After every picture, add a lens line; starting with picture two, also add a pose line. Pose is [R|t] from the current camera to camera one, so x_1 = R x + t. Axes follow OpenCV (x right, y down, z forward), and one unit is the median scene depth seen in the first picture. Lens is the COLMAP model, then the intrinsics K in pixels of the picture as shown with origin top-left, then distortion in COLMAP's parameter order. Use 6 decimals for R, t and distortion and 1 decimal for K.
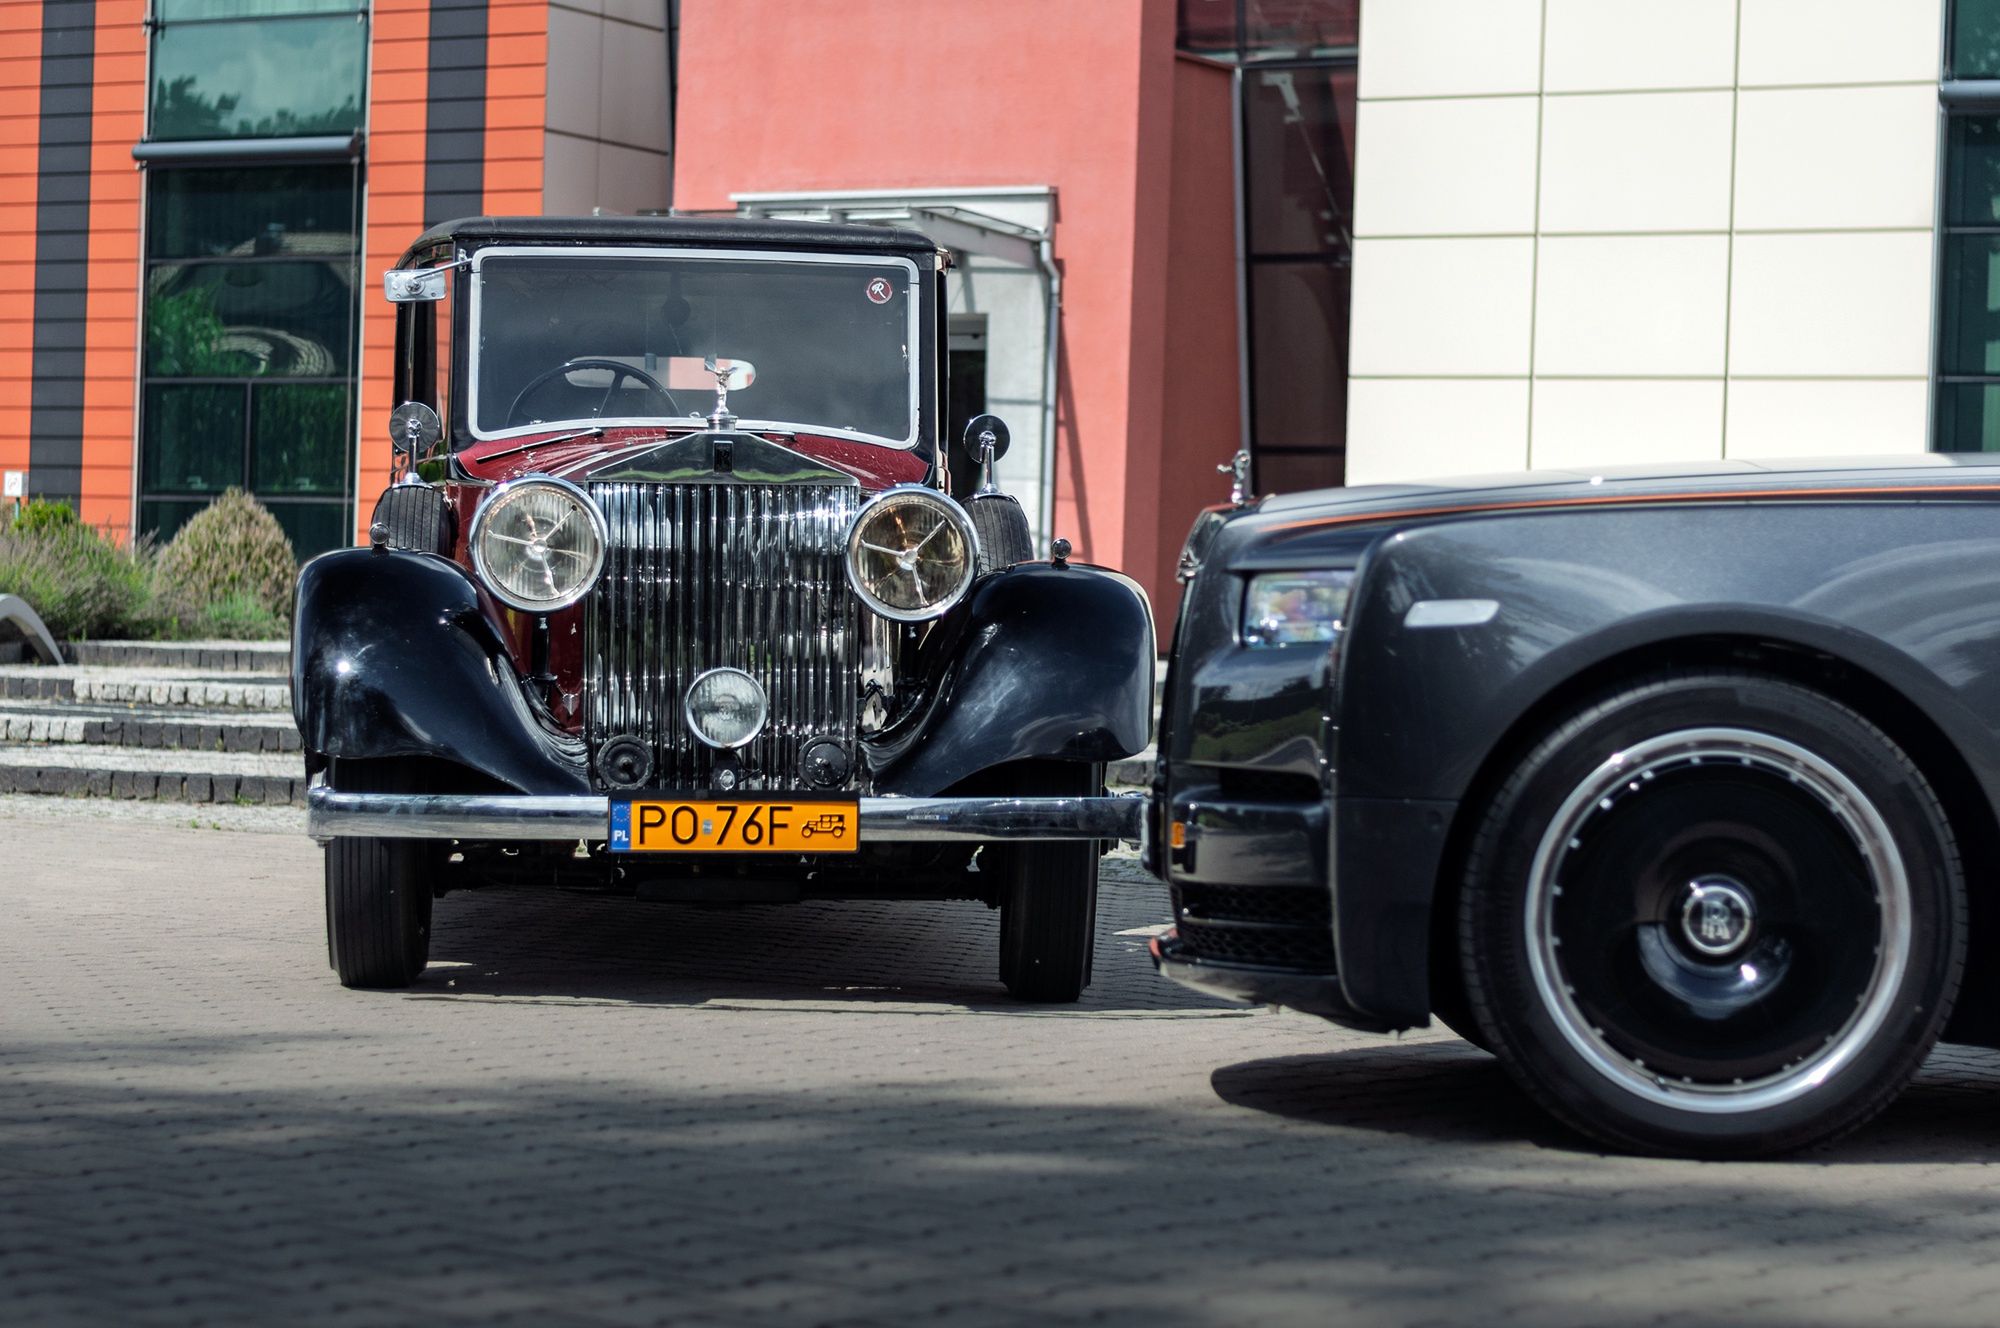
lens RADIAL K [[4527.3, 0, 1000.0], [0, 4527.3, 664.0], [0, 0, 1]] dist [0.009333, -0.166272]
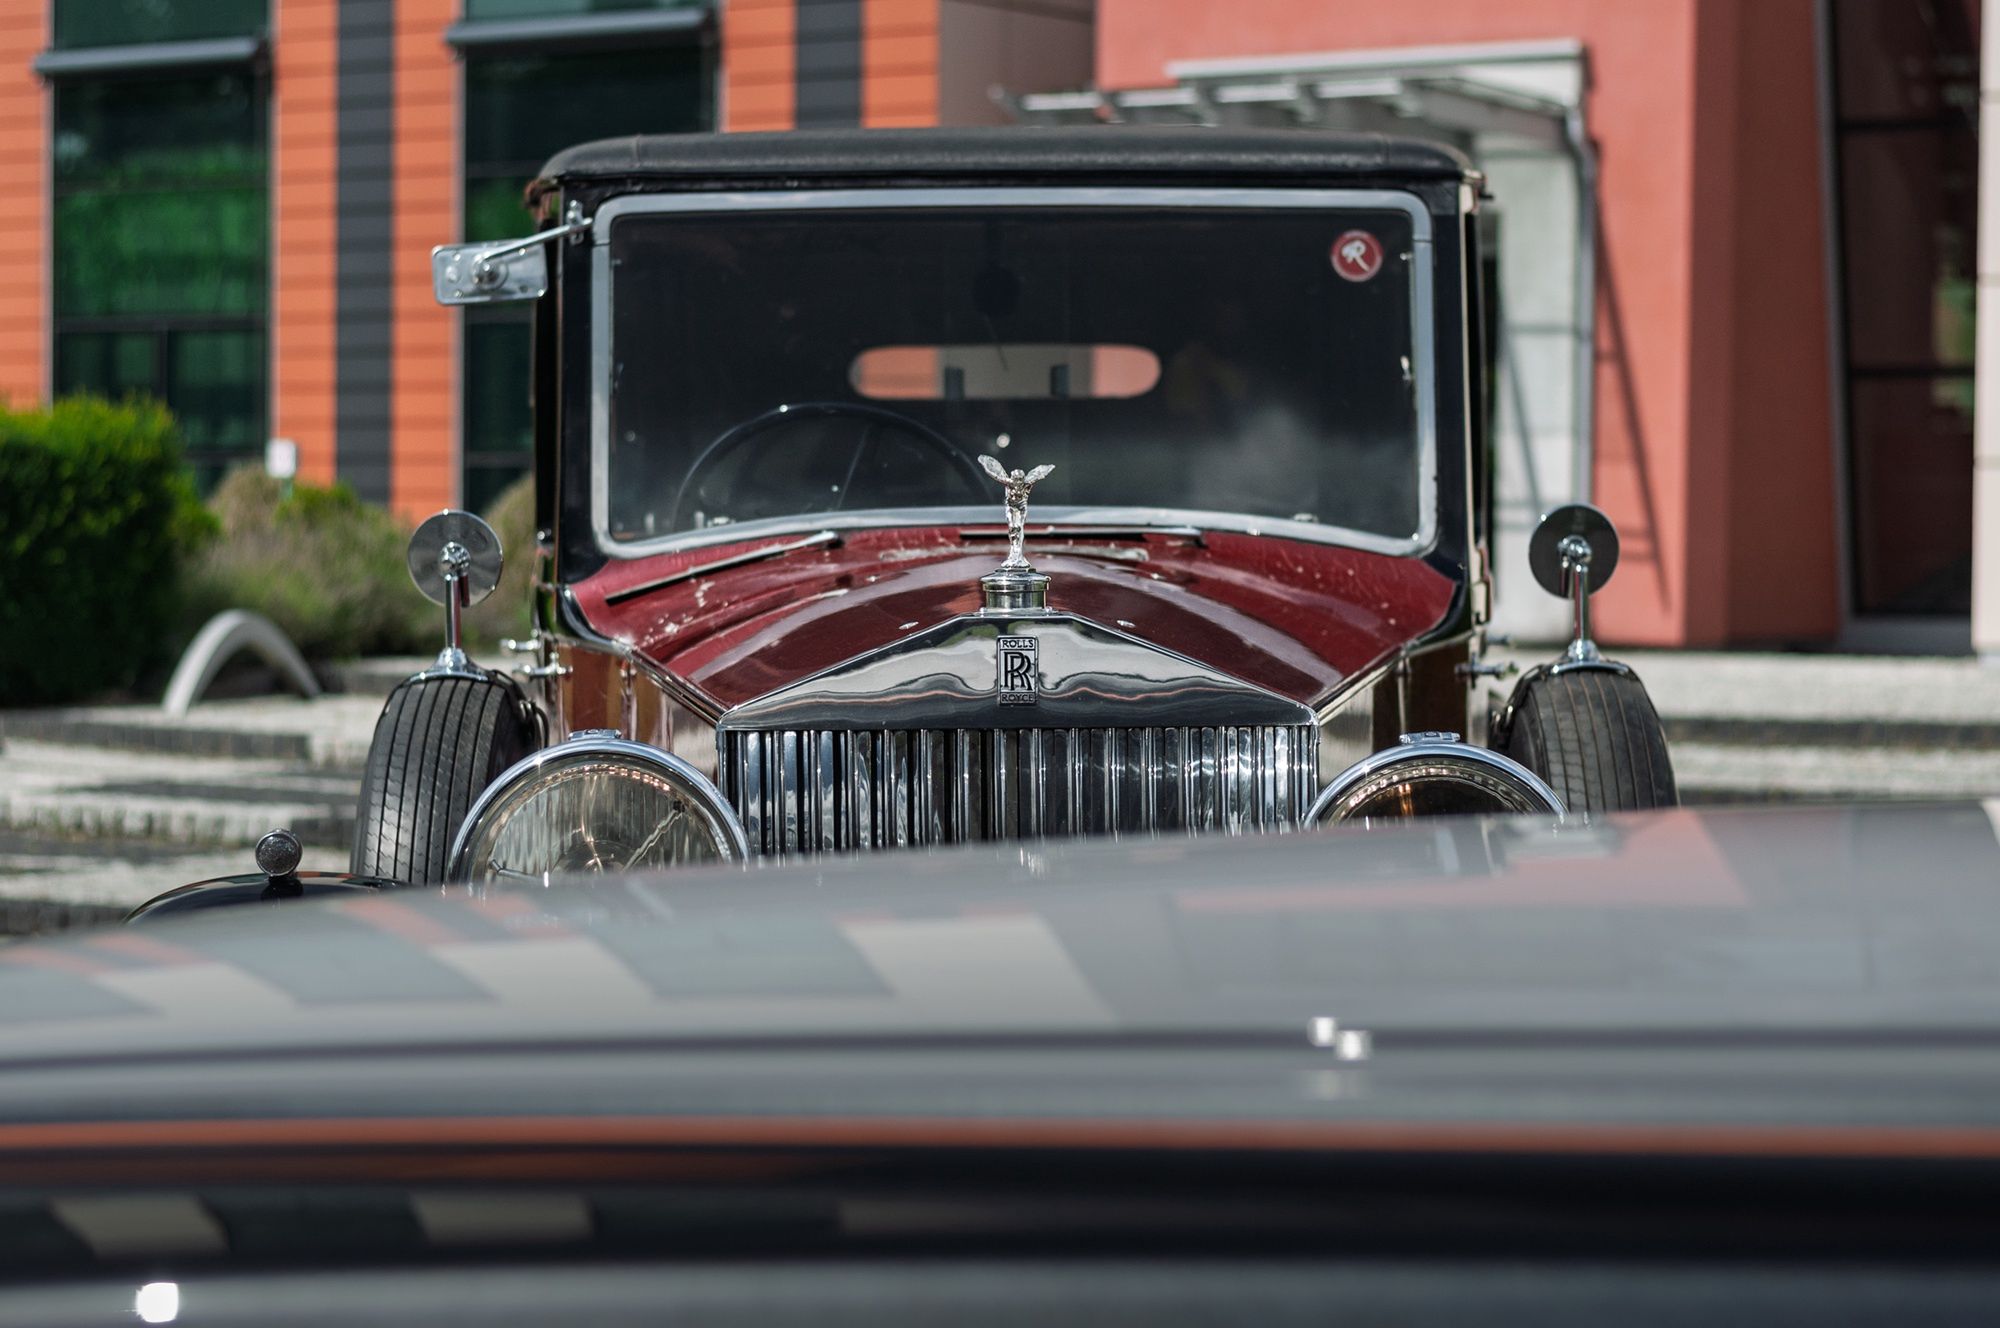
lens RADIAL K [[4527.3, 0, 1000.0], [0, 4527.3, 664.0], [0, 0, 1]] dist [0.009333, -0.166272]
pose [[0.993970, -0.017871, -0.108184, -0.006009], [0.021057, 0.999375, 0.028377, -0.026081], [0.107610, -0.030484, 0.993726, 0.240218]]
